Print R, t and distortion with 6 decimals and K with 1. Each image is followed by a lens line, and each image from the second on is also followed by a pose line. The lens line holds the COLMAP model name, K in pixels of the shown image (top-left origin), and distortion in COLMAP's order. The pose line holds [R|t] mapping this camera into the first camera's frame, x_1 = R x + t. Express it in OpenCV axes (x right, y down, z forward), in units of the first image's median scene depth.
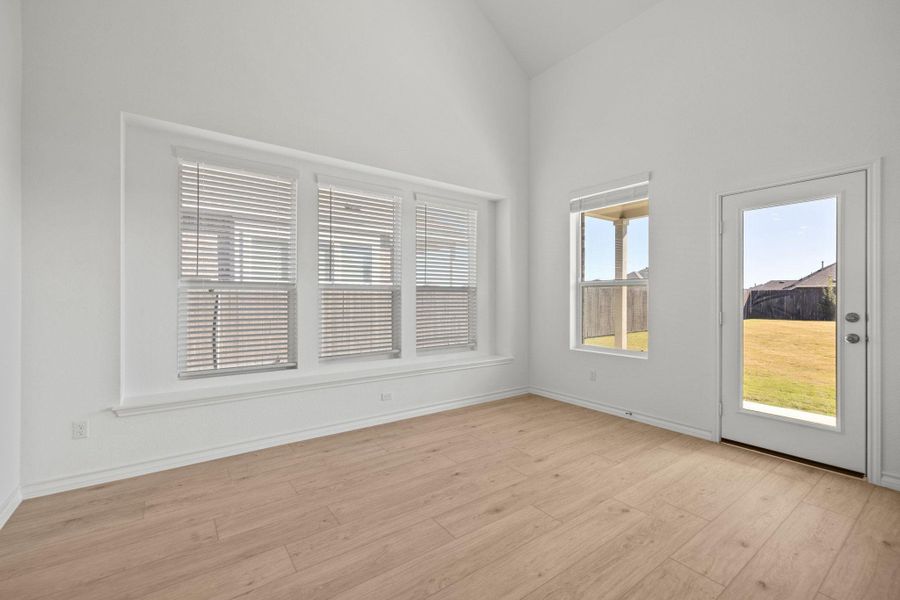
lens RADIAL K [[379.5, 0, 442.8], [0, 379.5, 300.1], [0, 0, 1]] dist [0.001131, 0.000137]
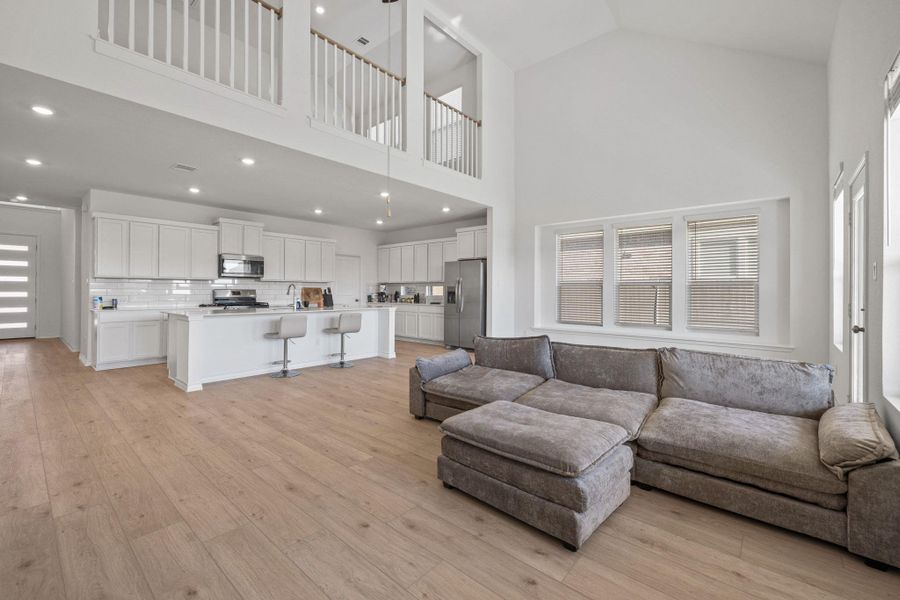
lens RADIAL K [[383.0, 0, 445.3], [0, 383.0, 288.7], [0, 0, 1]] dist [-0.001085, -0.000318]
pose [[0.223643, -0.004598, -0.974660, 1.264926], [-0.006481, 0.999960, -0.006204, 0.004267], [0.974650, 0.007704, 0.223604, -0.209501]]
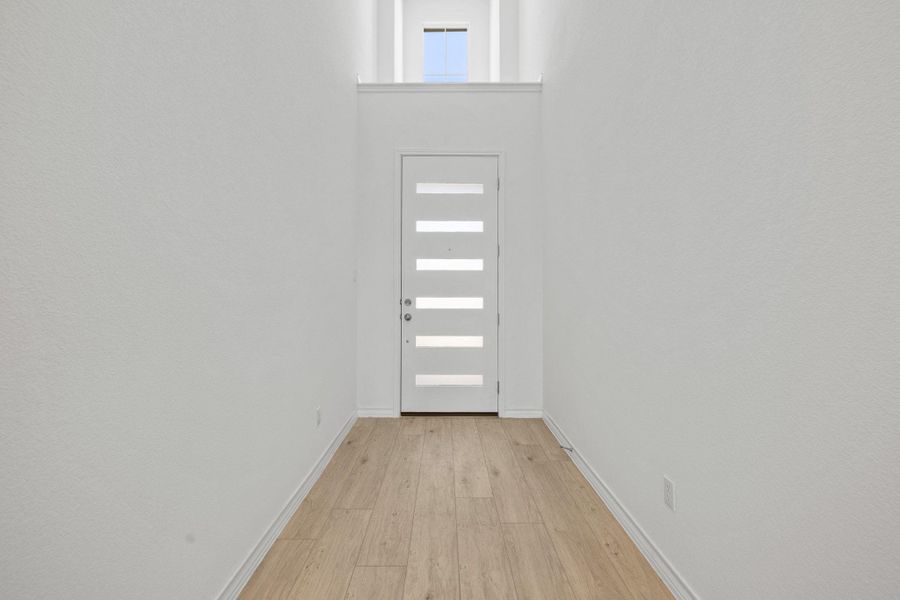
lens RADIAL K [[379.5, 0, 442.8], [0, 379.5, 300.1], [0, 0, 1]] dist [0.001131, 0.000137]
pose [[-0.594181, 0.016731, -0.804157, -0.871197], [-0.003677, 0.999717, 0.023517, 0.013372], [0.804323, 0.016930, -0.593951, -1.771922]]
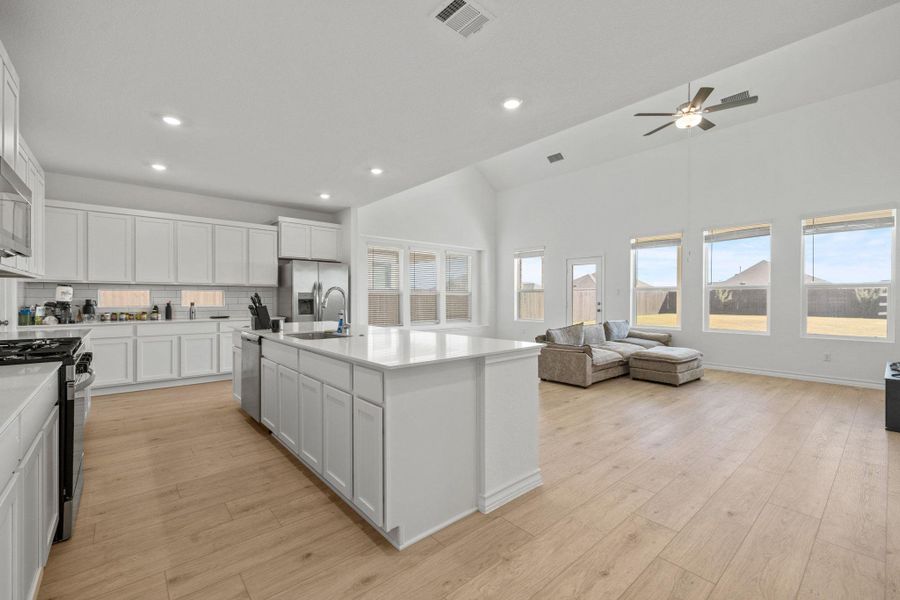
lens RADIAL K [[379.5, 0, 442.8], [0, 379.5, 300.1], [0, 0, 1]] dist [0.001131, 0.000137]
pose [[0.996544, -0.000223, 0.083069, -0.307629], [0.000033, 0.999997, 0.002287, 0.006343], [-0.083069, -0.002276, 0.996541, -1.364420]]
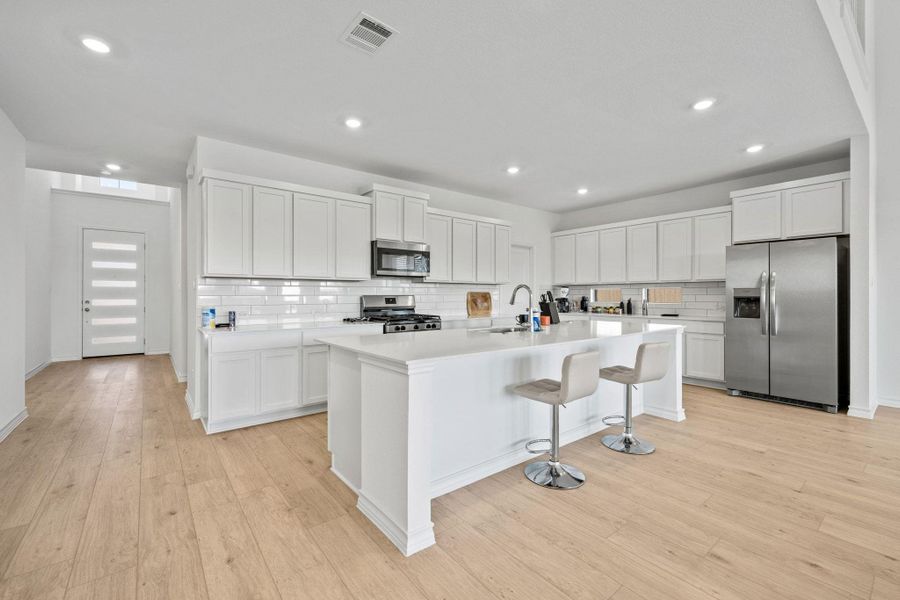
lens RADIAL K [[379.7, 0, 443.6], [0, 379.7, 293.9], [0, 0, 1]] dist [-0.000114, -0.000204]
pose [[0.040675, -0.003094, -0.999168, 0.390565], [-0.002087, 0.999993, -0.003182, 0.002496], [0.999170, 0.002215, 0.040668, -0.699043]]
